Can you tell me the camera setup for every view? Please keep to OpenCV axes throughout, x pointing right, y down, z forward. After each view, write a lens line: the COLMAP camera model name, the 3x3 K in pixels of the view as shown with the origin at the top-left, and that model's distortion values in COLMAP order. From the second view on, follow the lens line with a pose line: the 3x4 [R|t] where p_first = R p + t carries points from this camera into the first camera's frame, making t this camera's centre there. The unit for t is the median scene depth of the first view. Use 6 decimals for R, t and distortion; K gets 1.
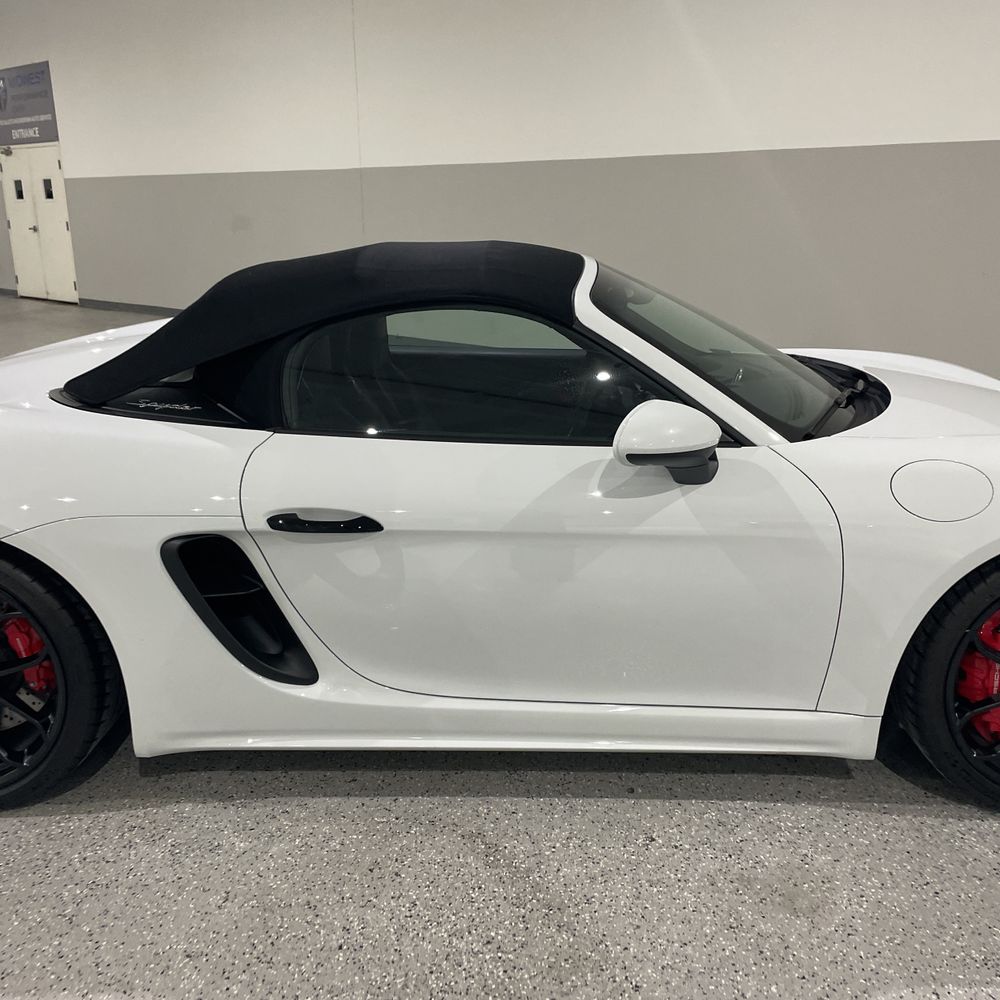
lens RADIAL K [[1013.6, 0, 491.0], [0, 1013.6, 484.0], [0, 0, 1]] dist [0.082637, -0.110291]
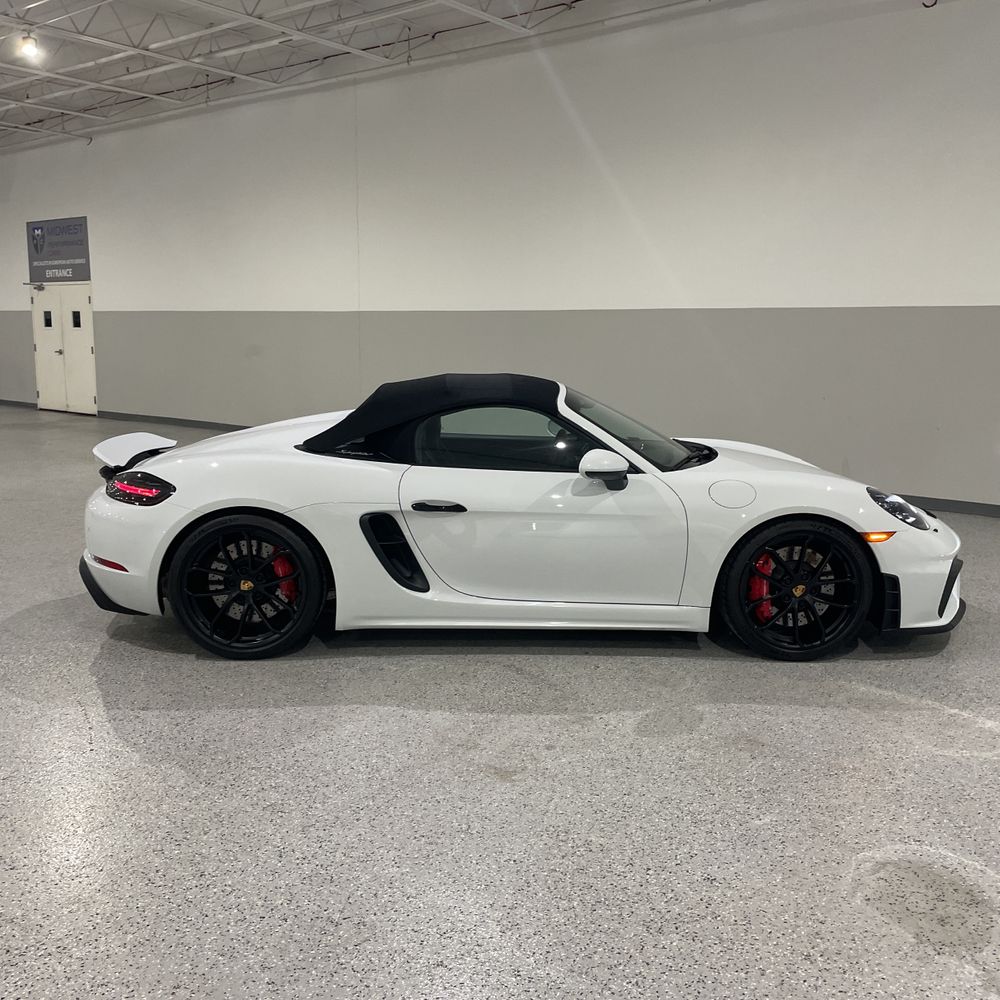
lens RADIAL K [[1012.2, 0, 475.6], [0, 1012.2, 475.8], [0, 0, 1]] dist [0.167921, -0.372316]
pose [[0.998743, 0.010802, 0.048948, -0.179647], [-0.004541, 0.991988, -0.126251, 0.220698], [-0.049919, 0.125870, 0.990790, -0.989758]]
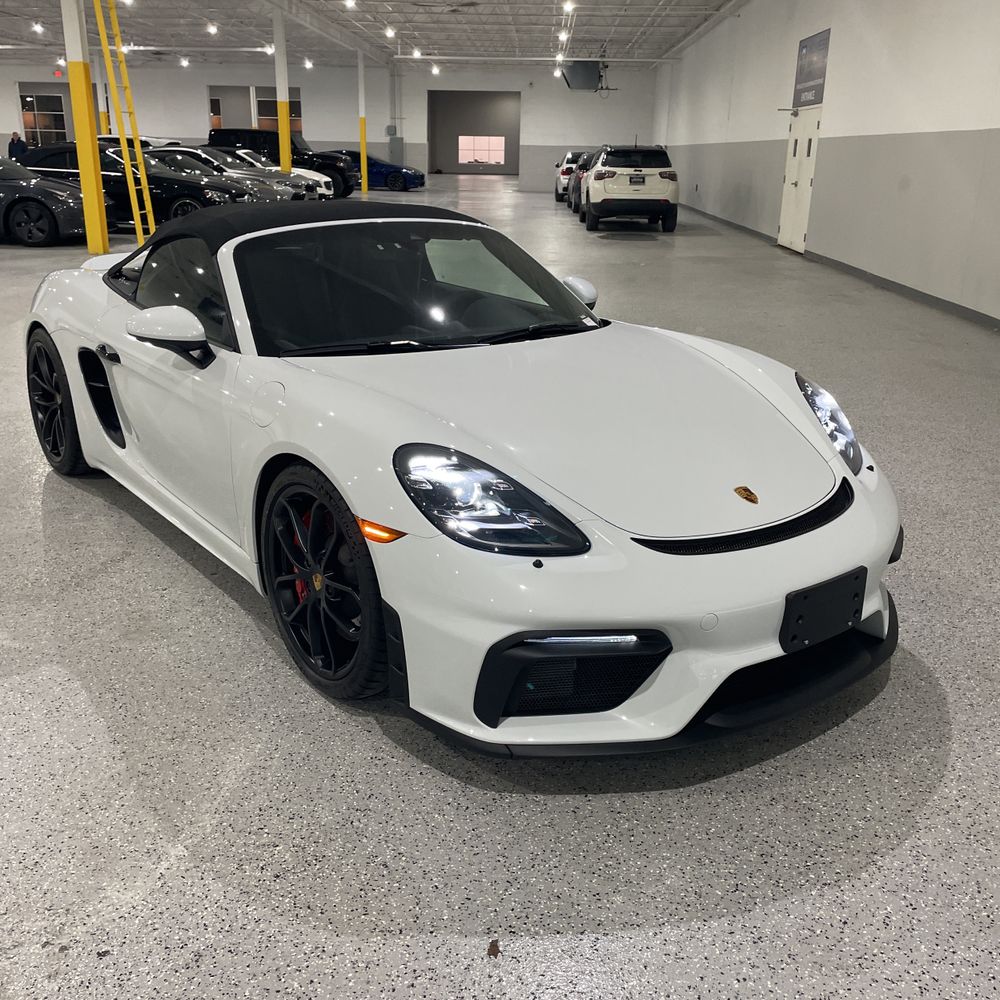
lens RADIAL K [[1013.6, 0, 491.0], [0, 1013.6, 484.0], [0, 0, 1]] dist [0.082637, -0.110291]
pose [[0.622154, 0.258615, -0.738947, 1.523615], [-0.227185, 0.962889, 0.145712, -0.143423], [0.749207, 0.077222, 0.657819, 0.323606]]
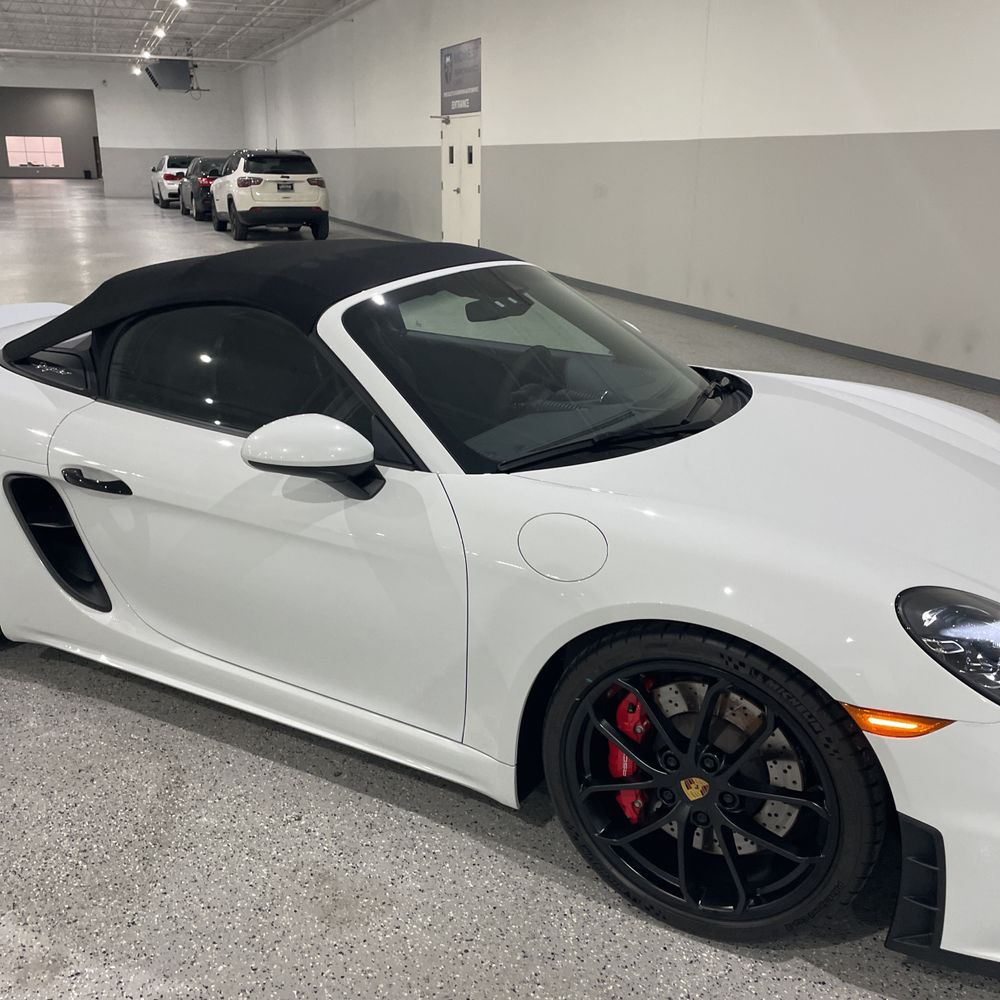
lens RADIAL K [[1007.2, 0, 485.1], [0, 1007.2, 475.8], [0, 0, 1]] dist [0.080866, -0.106407]
pose [[0.884715, 0.153593, -0.440101, 0.721509], [-0.138608, 0.988131, 0.066215, -0.103567], [0.445047, 0.002420, 0.895504, 0.124025]]
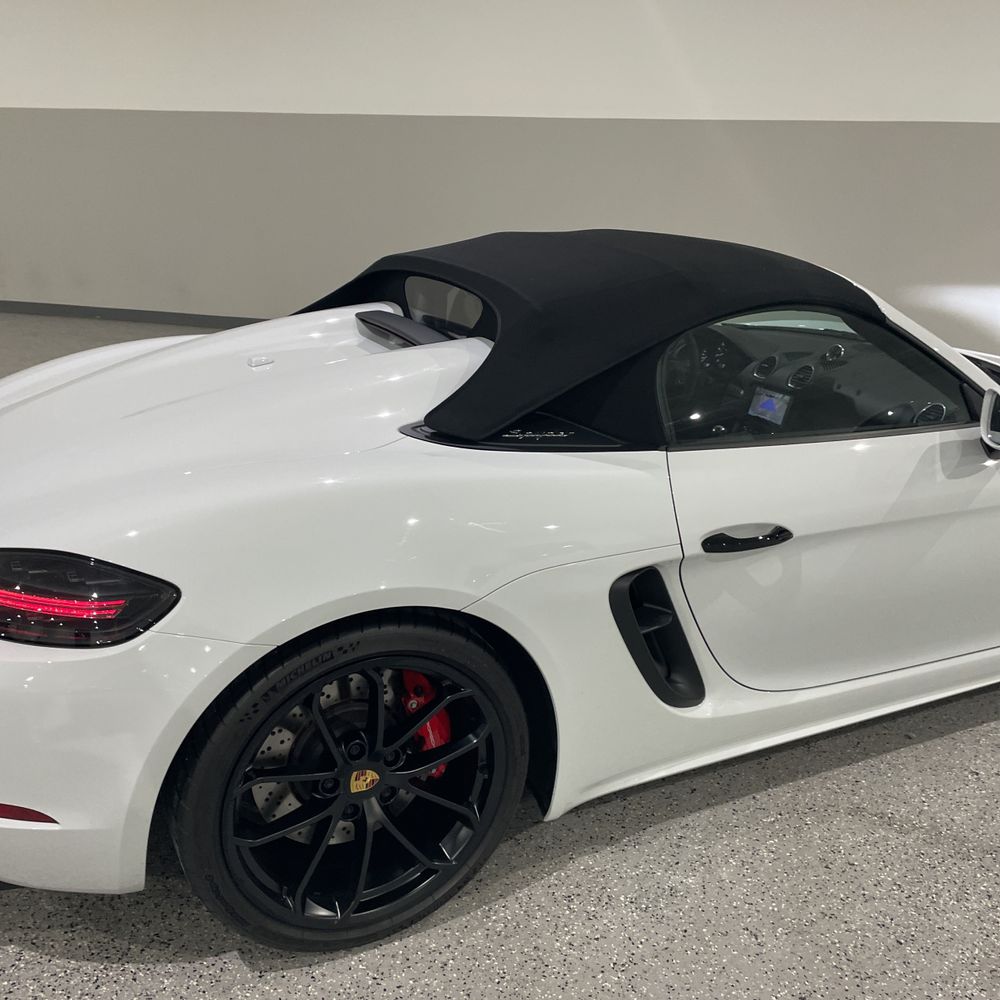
lens RADIAL K [[1013.6, 0, 491.0], [0, 1013.6, 484.0], [0, 0, 1]] dist [0.082637, -0.110291]
pose [[0.884018, -0.115250, 0.453023, -0.771898], [0.092650, 0.993103, 0.071854, -0.100674], [-0.458179, -0.021548, 0.888599, 0.229215]]
